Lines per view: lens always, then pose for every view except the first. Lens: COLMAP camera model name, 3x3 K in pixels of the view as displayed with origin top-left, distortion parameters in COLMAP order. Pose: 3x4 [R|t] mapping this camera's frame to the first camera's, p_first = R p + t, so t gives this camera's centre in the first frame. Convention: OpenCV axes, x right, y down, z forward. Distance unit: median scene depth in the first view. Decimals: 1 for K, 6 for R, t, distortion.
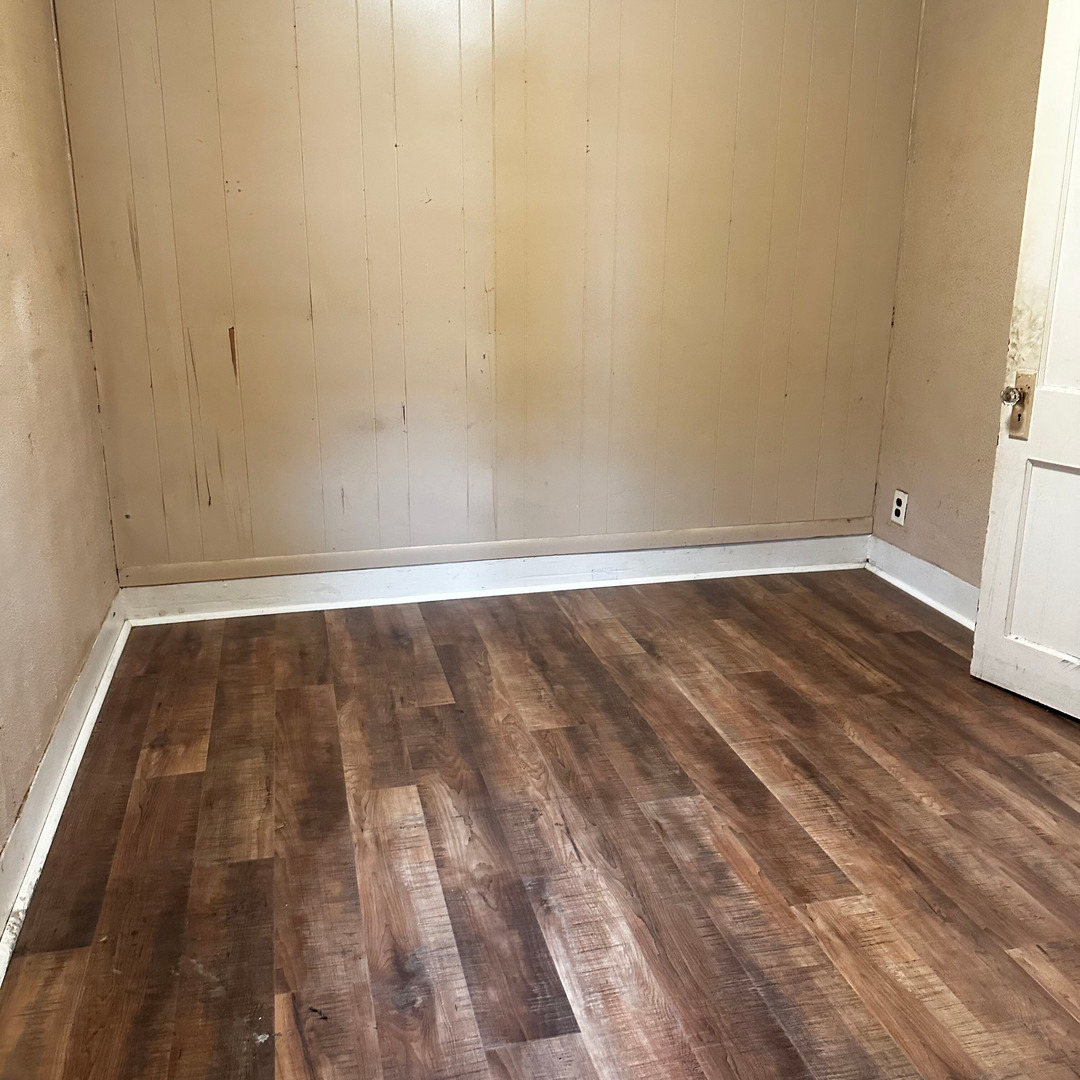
lens RADIAL K [[997.8, 0, 540.0], [0, 997.8, 540.0], [0, 0, 1]] dist [0.173477, -0.332073]
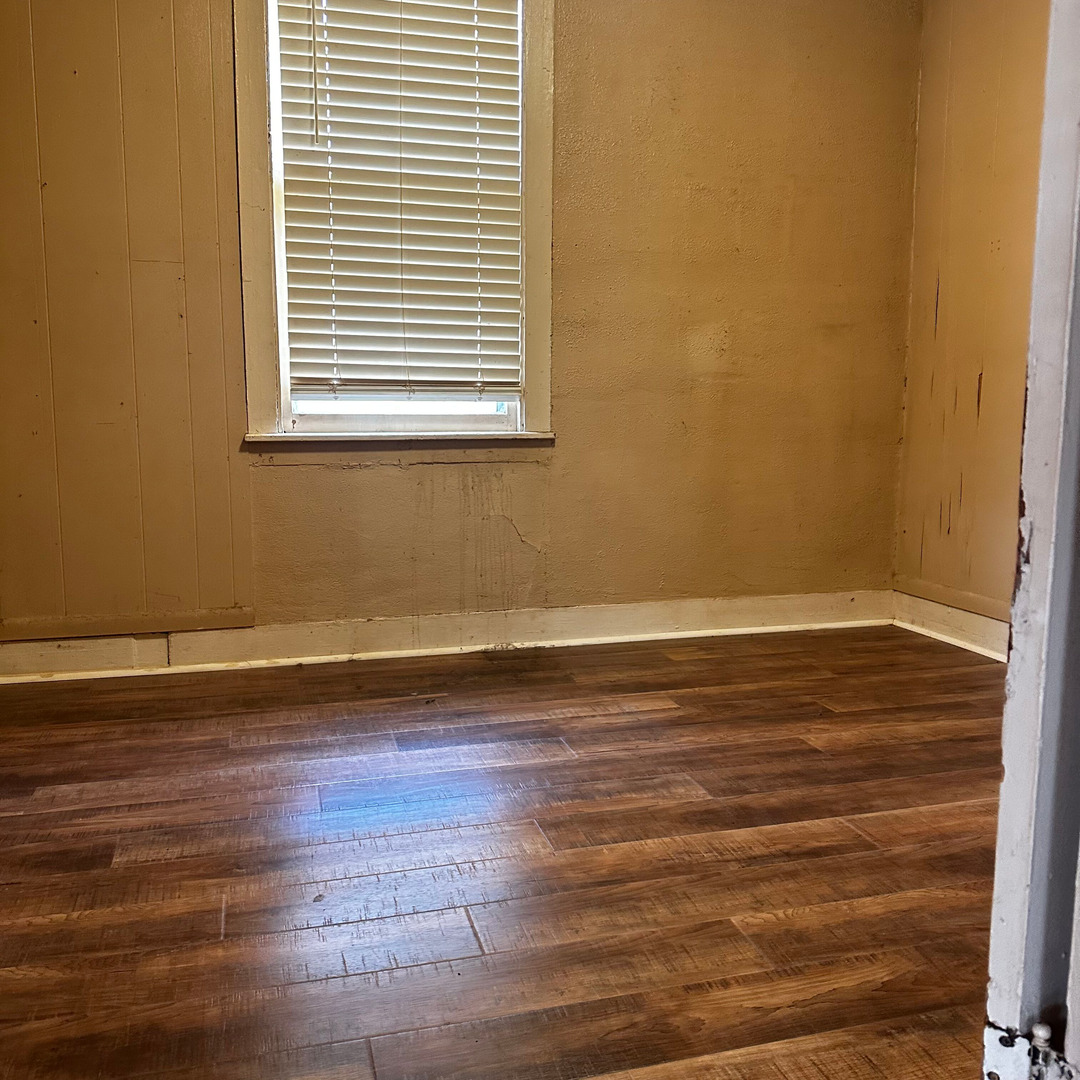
lens RADIAL K [[996.9, 0, 536.9], [0, 996.9, 548.5], [0, 0, 1]] dist [0.170384, -0.331355]
pose [[0.029805, 0.141321, -0.989515, 1.043978], [-0.289609, 0.948713, 0.126770, -0.040766], [0.956681, 0.282794, 0.069204, 0.702474]]
